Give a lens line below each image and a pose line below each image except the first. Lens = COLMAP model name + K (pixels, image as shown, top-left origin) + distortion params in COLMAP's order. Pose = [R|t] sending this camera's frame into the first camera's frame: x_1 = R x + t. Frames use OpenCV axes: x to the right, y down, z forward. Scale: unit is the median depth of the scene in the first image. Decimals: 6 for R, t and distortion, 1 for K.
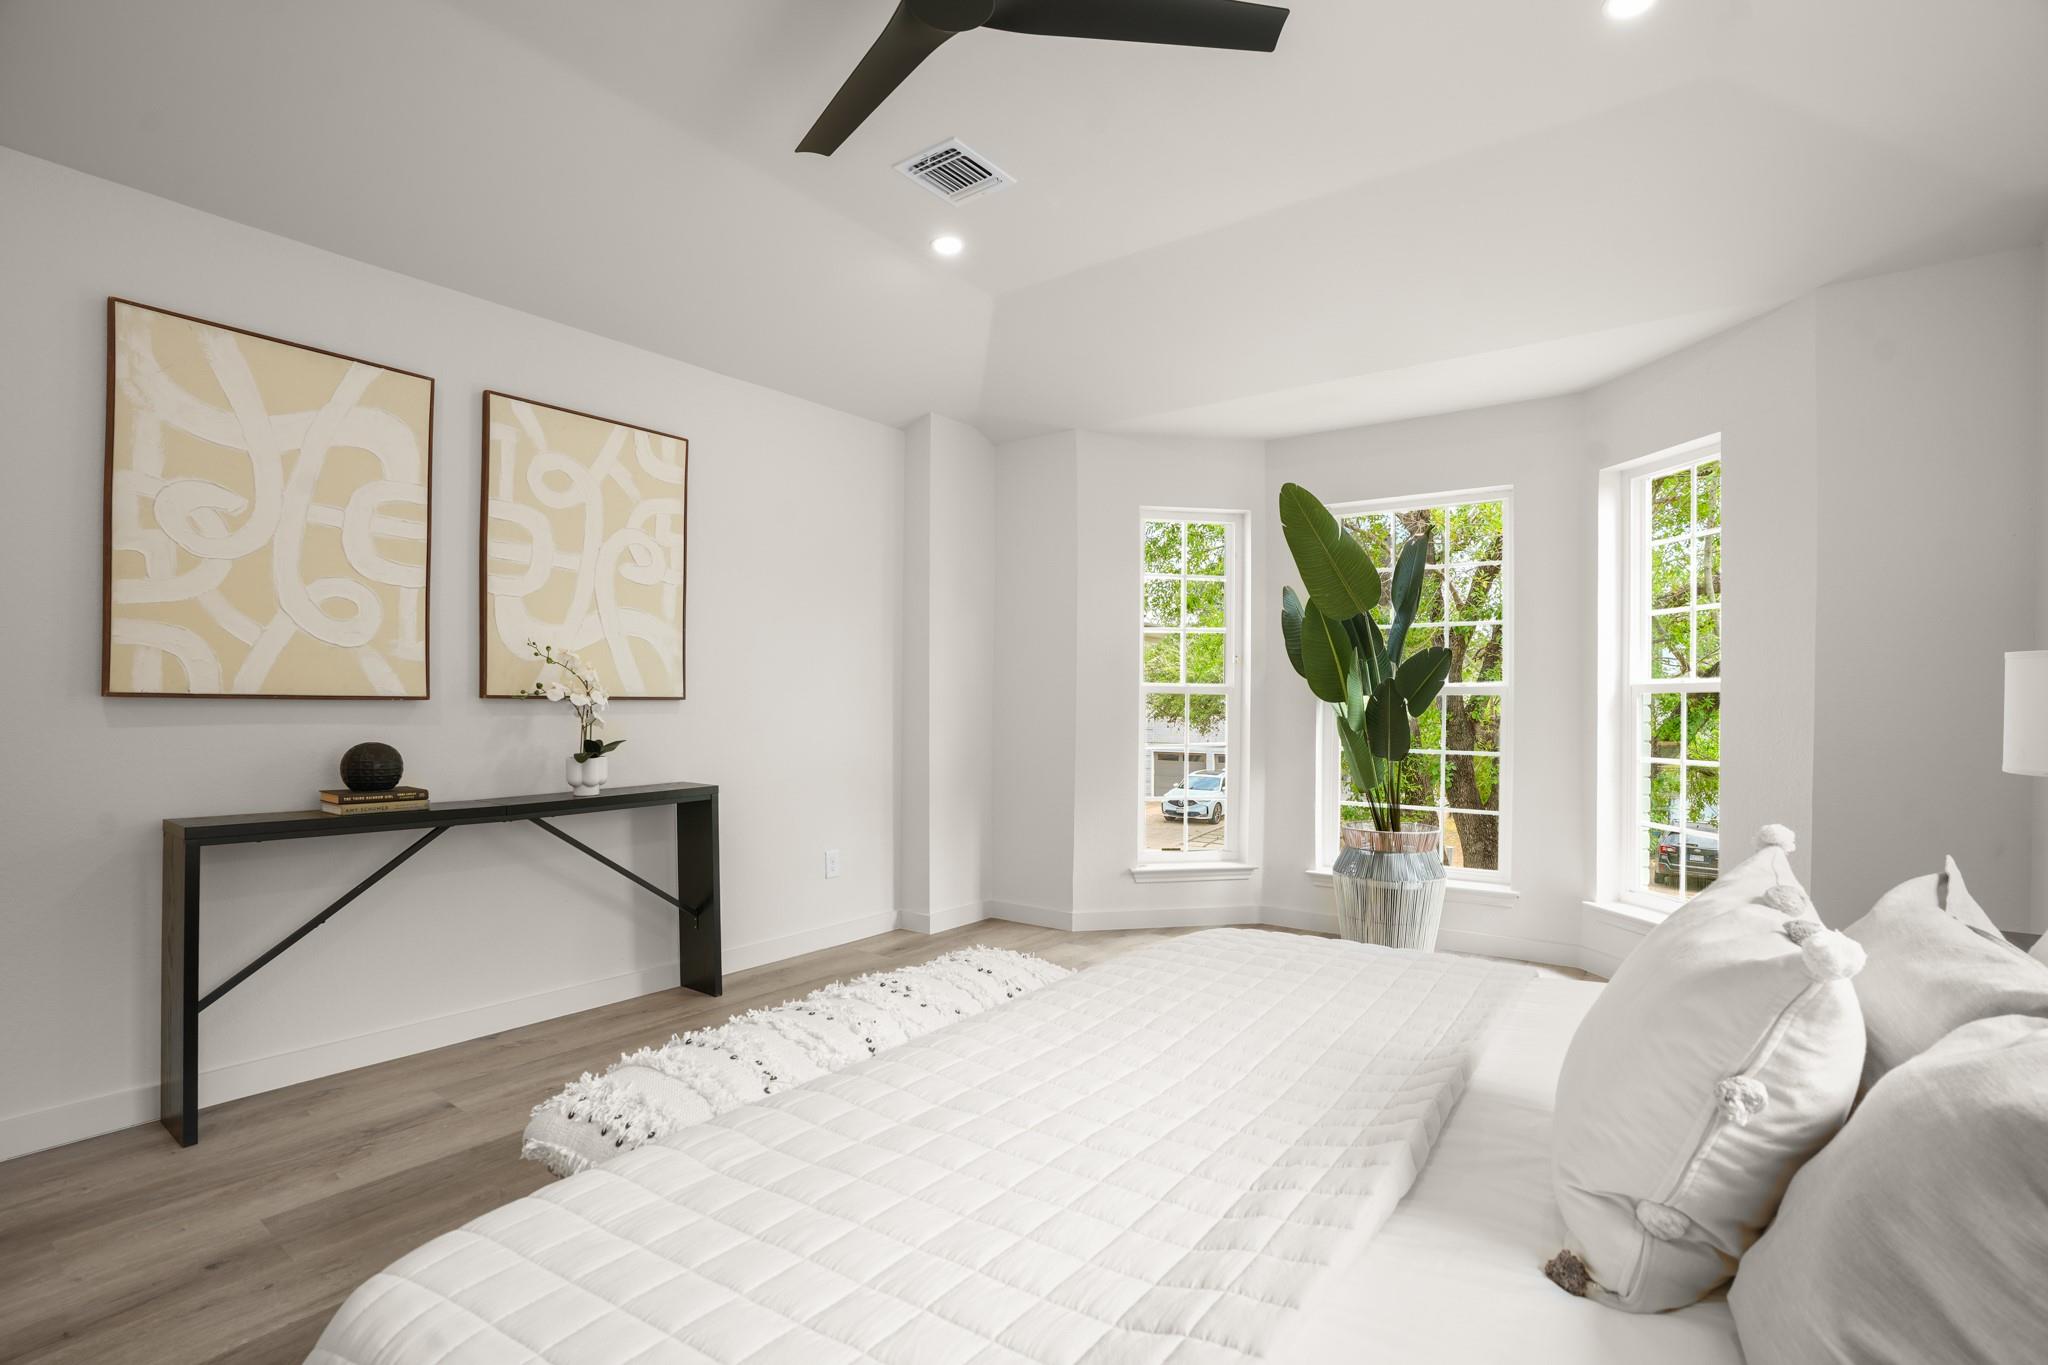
lens RADIAL K [[947.3, 0, 1028.2], [0, 947.3, 692.4], [0, 0, 1]] dist [-0.056003, 0.020868]
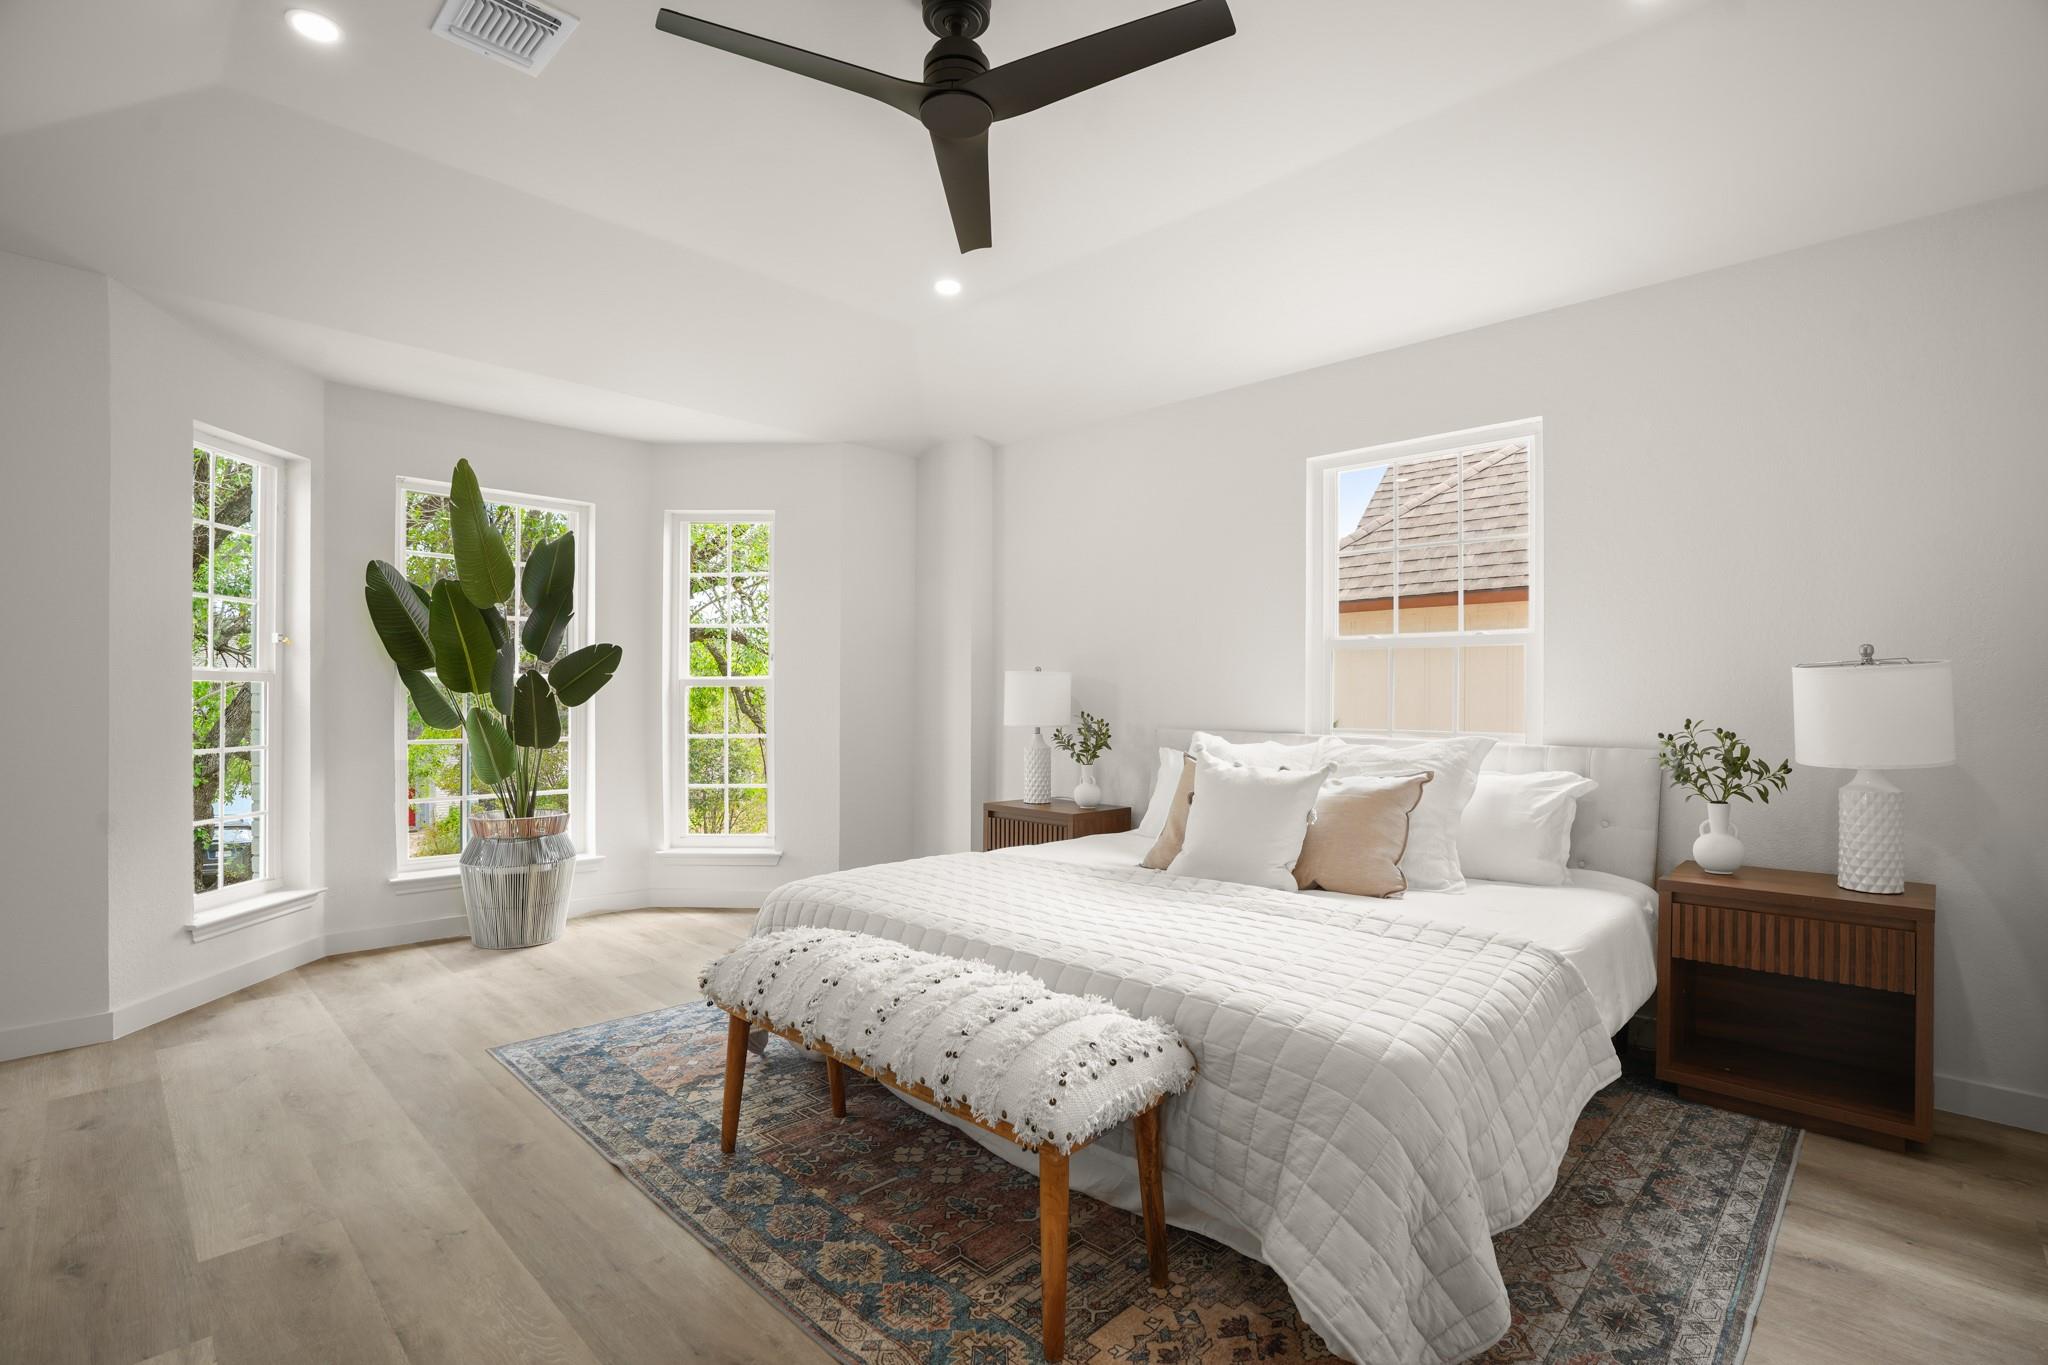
lens RADIAL K [[947.3, 0, 1008.7], [0, 947.3, 690.6], [0, 0, 1]] dist [-0.056003, 0.020868]
pose [[0.153653, -0.002204, 0.988122, -0.533214], [-0.015827, 0.999864, 0.004692, -0.004956], [-0.987998, -0.016360, 0.153597, 0.310387]]
